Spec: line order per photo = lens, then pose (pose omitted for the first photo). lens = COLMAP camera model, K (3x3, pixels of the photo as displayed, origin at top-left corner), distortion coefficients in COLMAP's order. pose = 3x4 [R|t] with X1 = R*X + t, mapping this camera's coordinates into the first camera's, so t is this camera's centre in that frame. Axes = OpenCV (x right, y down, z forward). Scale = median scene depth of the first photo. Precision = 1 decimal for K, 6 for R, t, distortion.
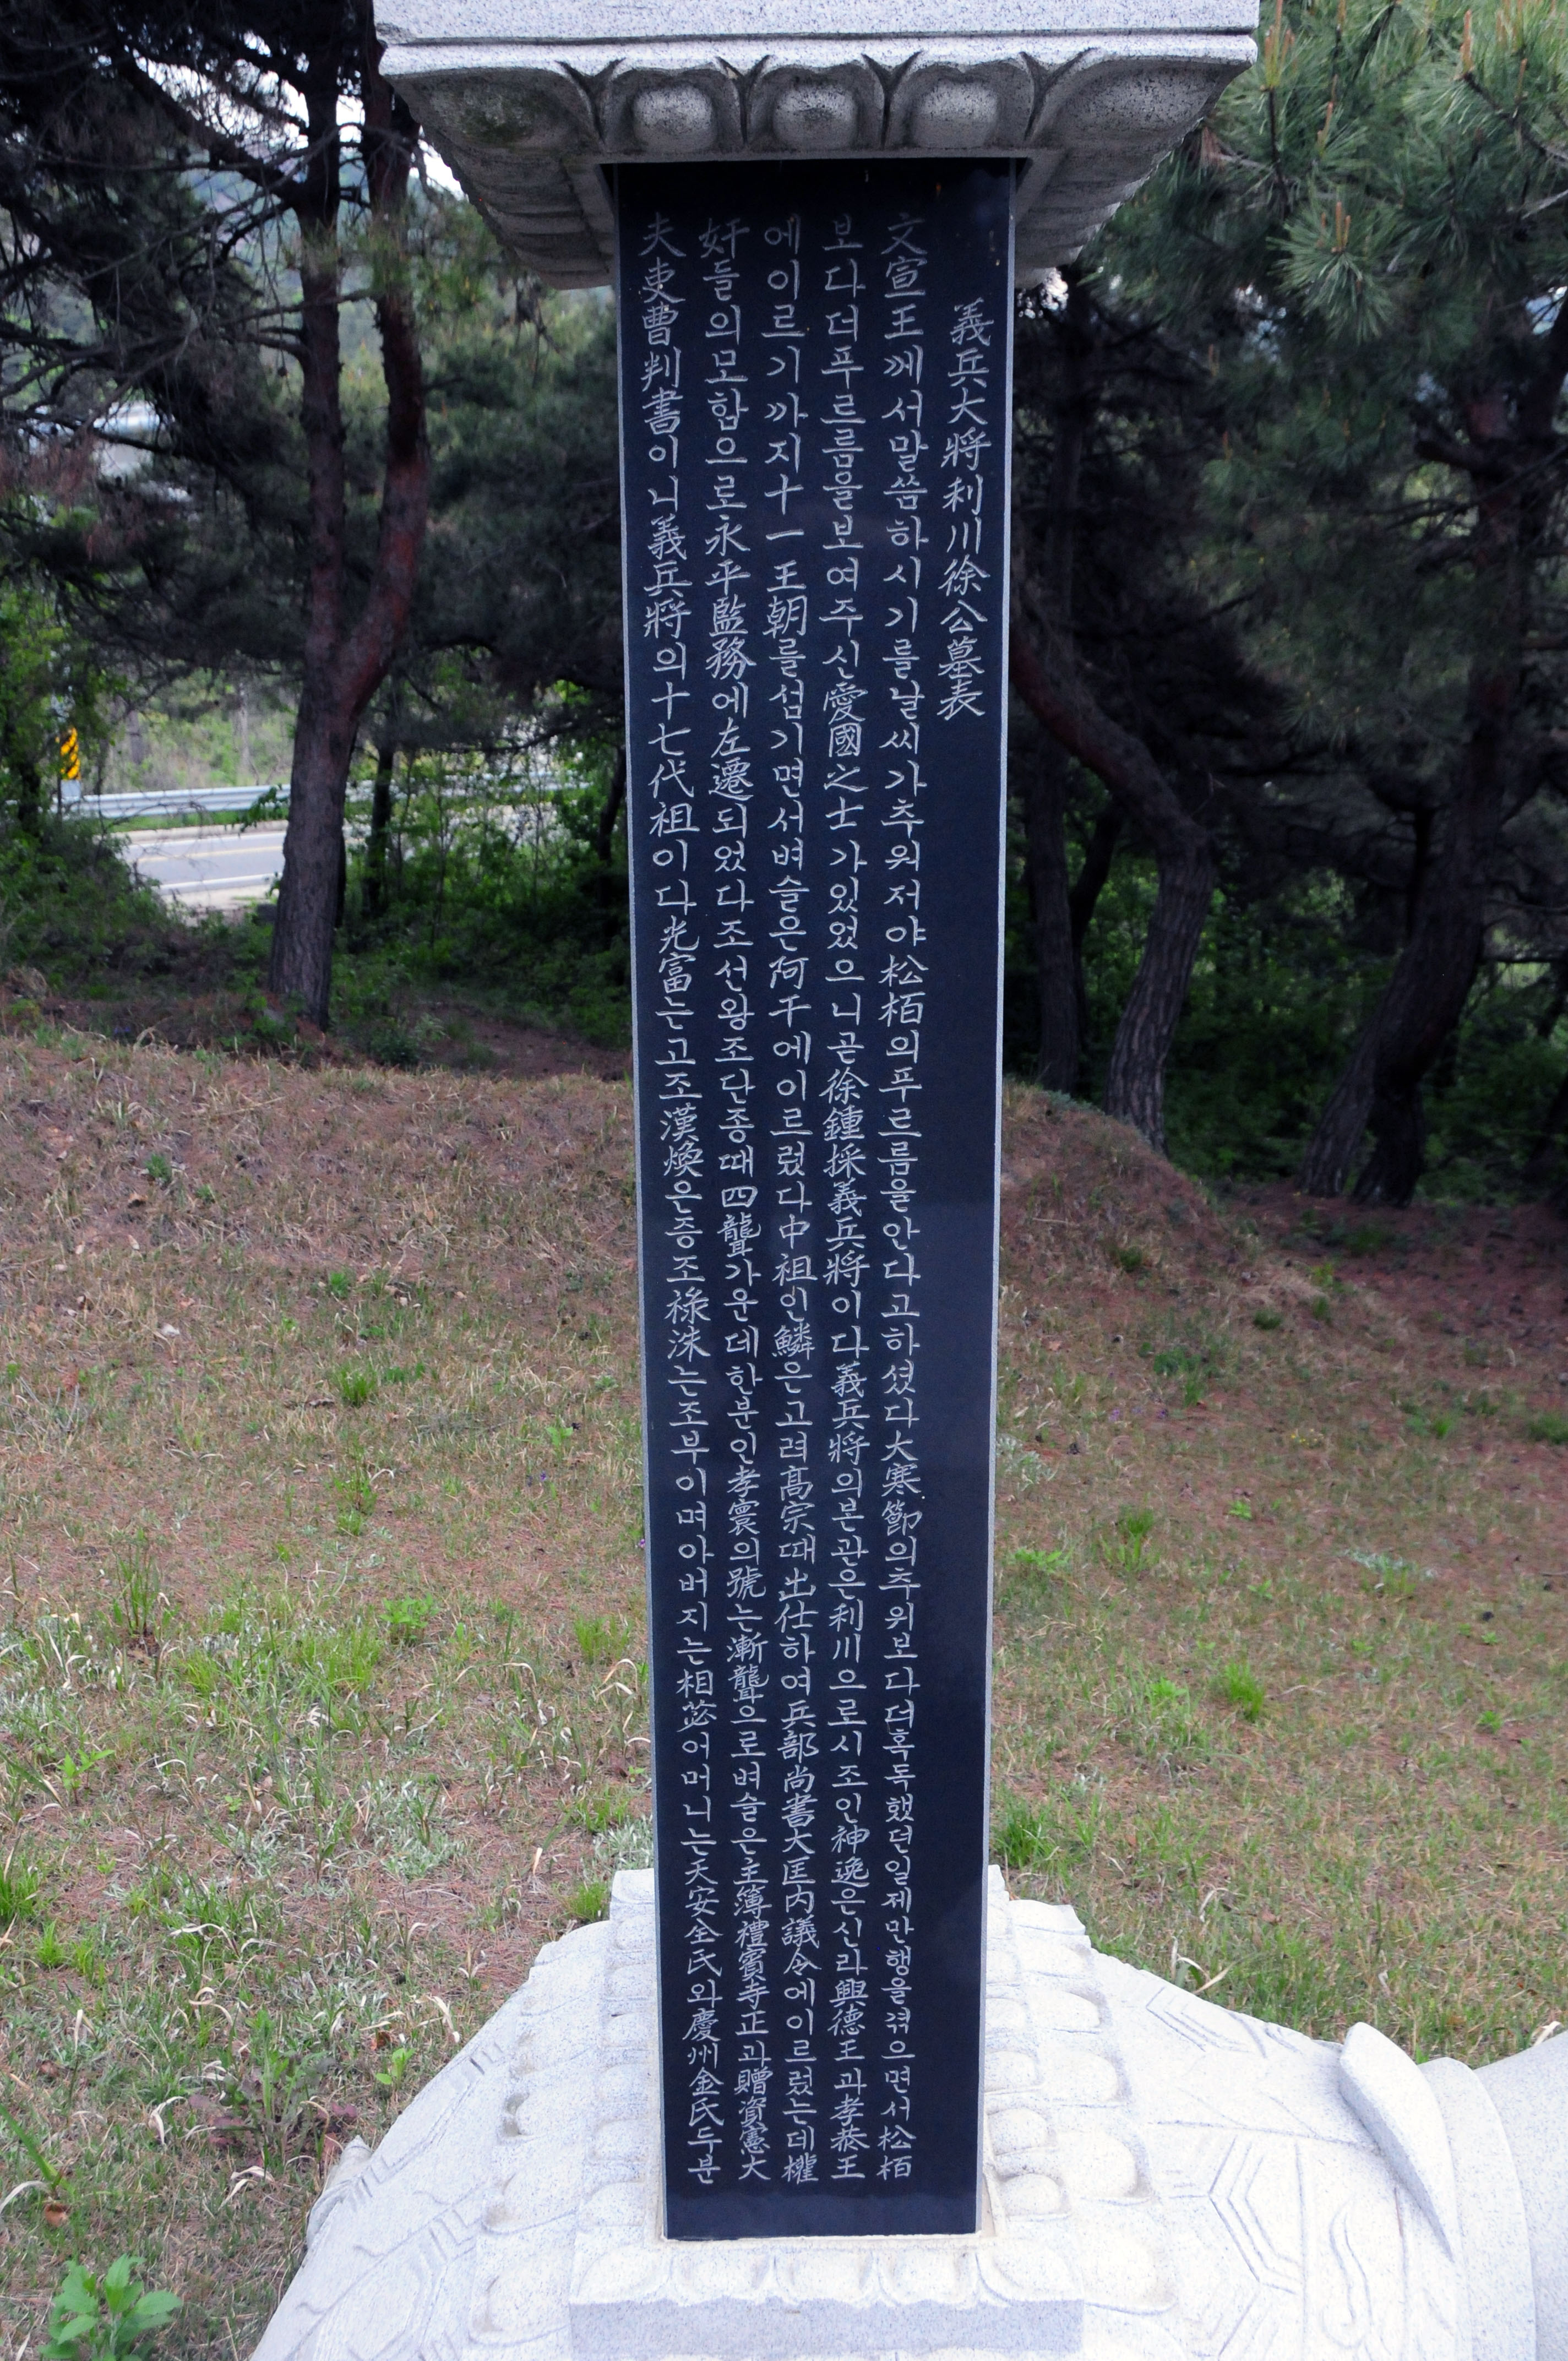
lens RADIAL K [[2390.1, 0, 803.5], [0, 2390.1, 1188.4], [0, 0, 1]] dist [-0.011656, 0.000000]
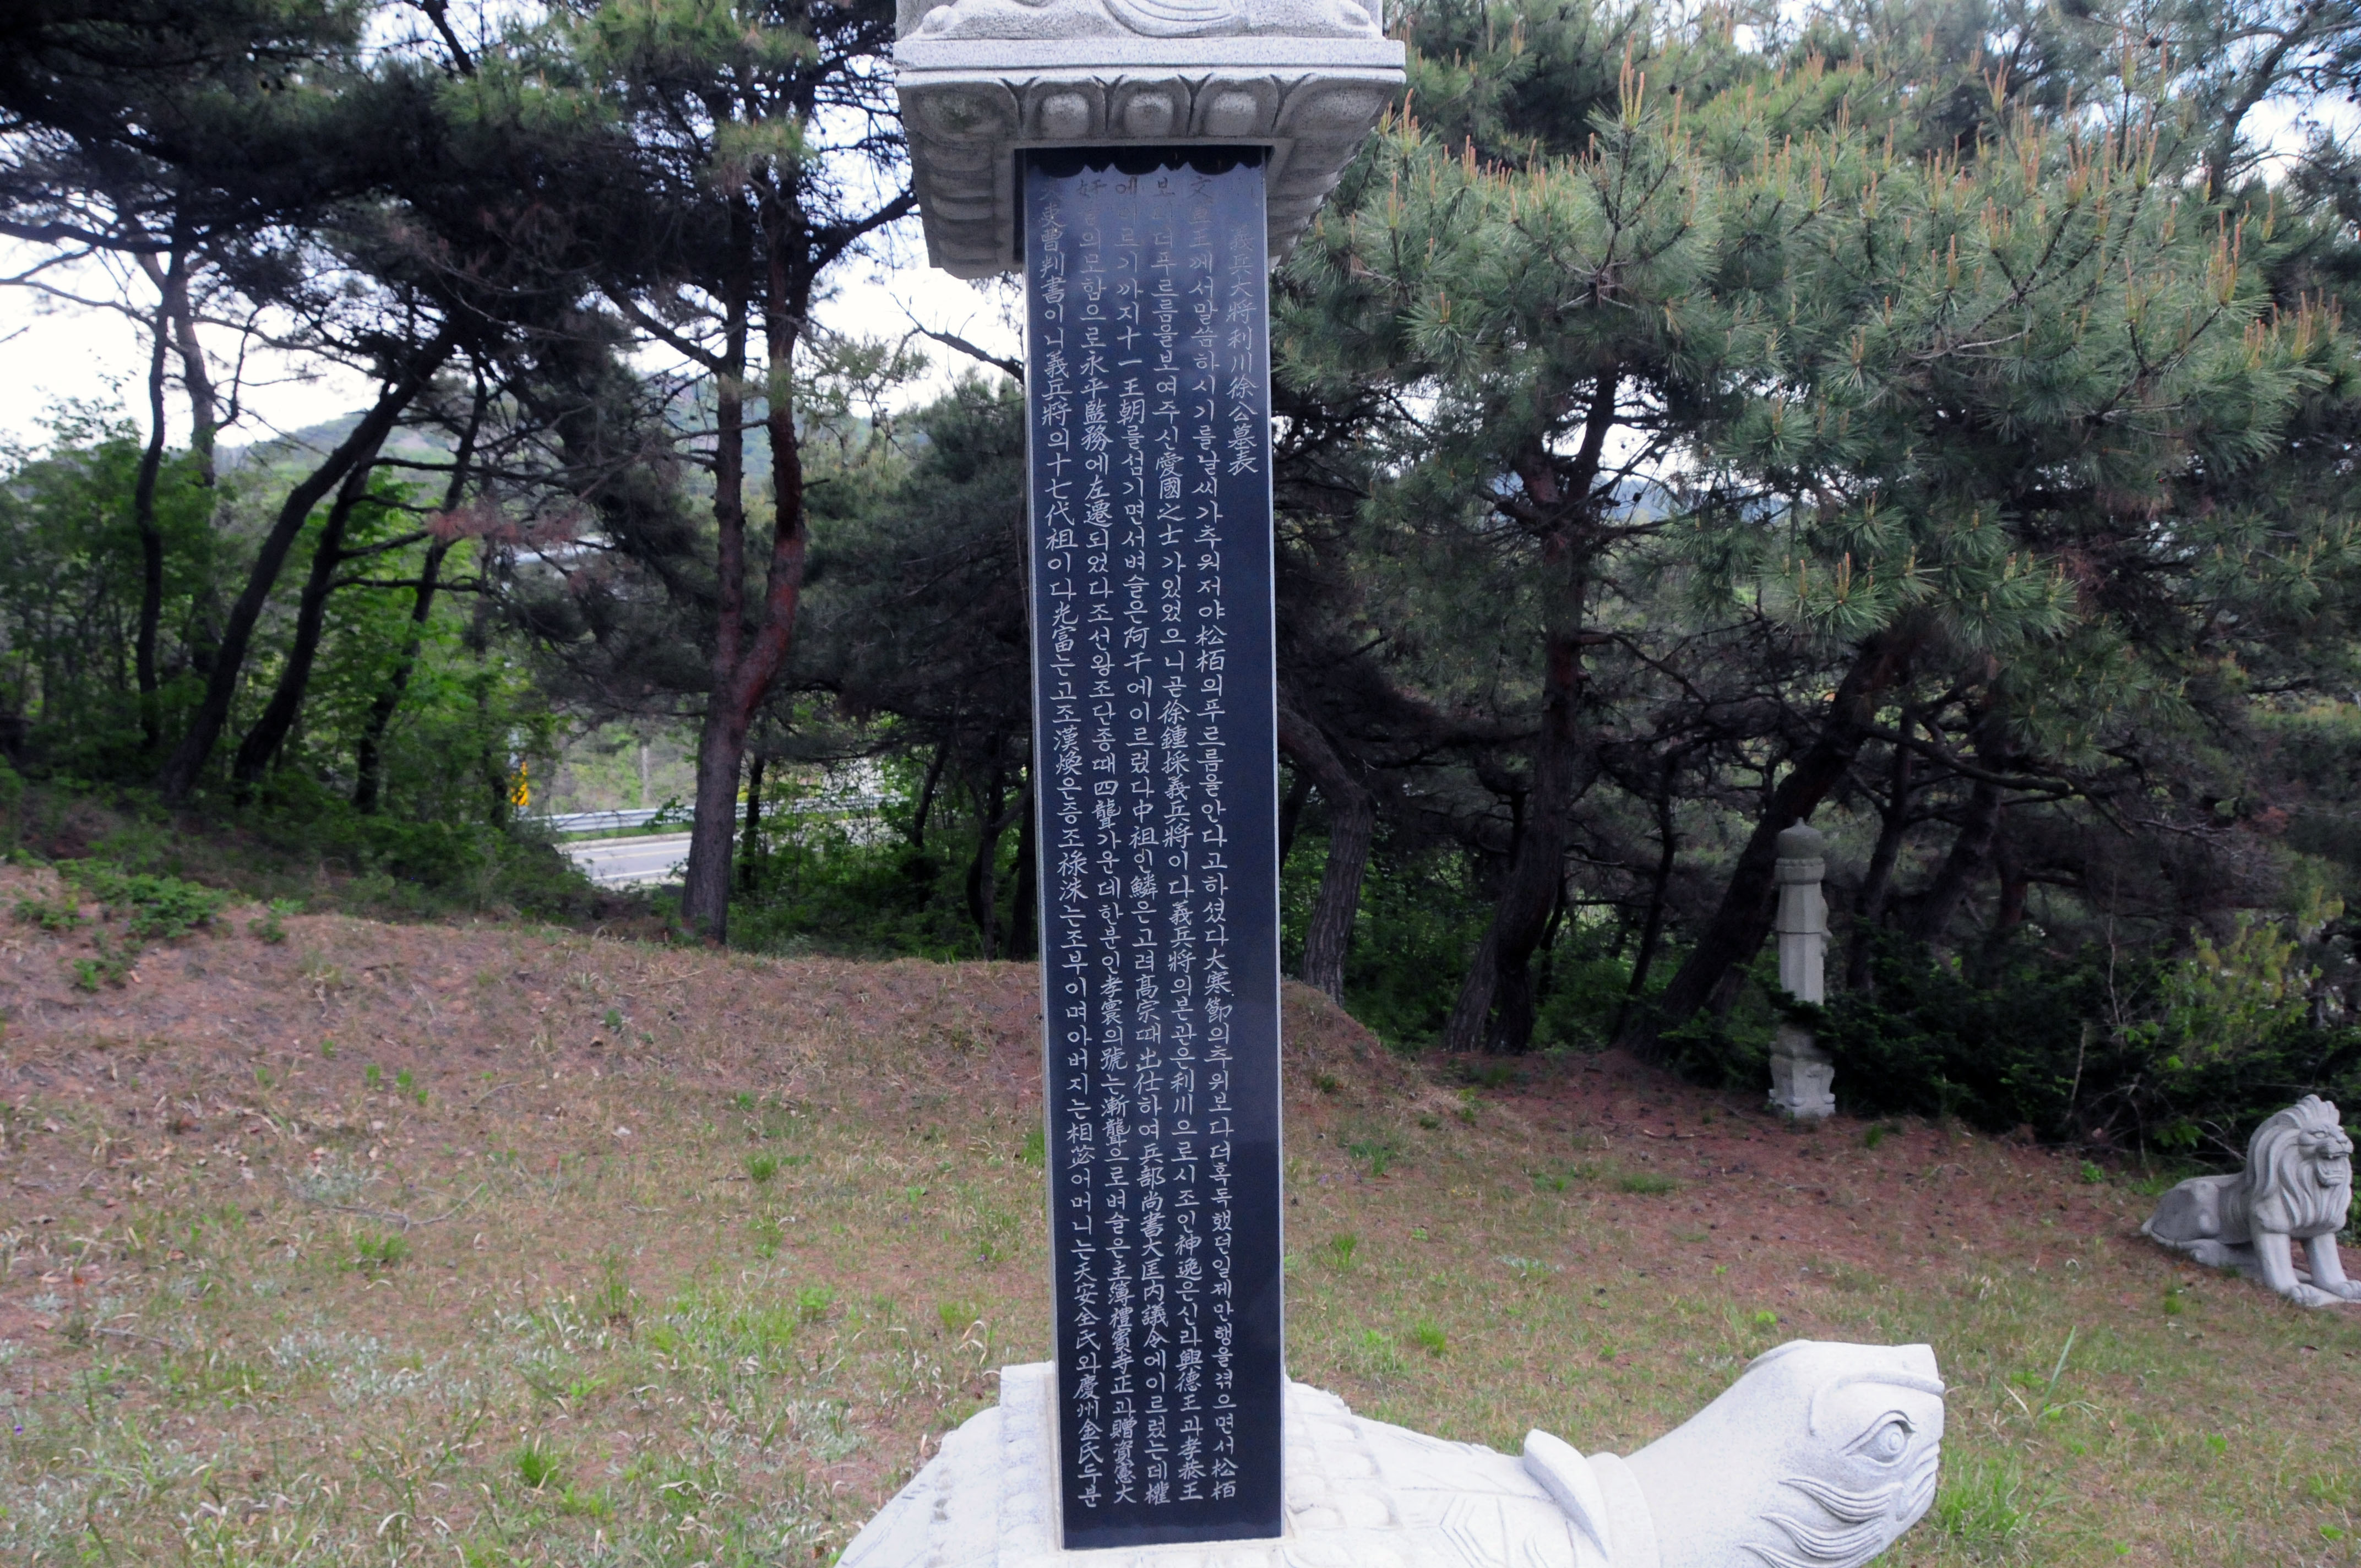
lens RADIAL K [[1832.6, 0, 1141.3], [0, 1832.6, 822.9], [0, 0, 1]] dist [-0.147751, -0.001703]
pose [[0.998536, -0.019205, 0.050575, -0.033678], [0.027928, 0.983658, -0.177867, 0.122600], [-0.046333, 0.179019, 0.982754, -0.070742]]
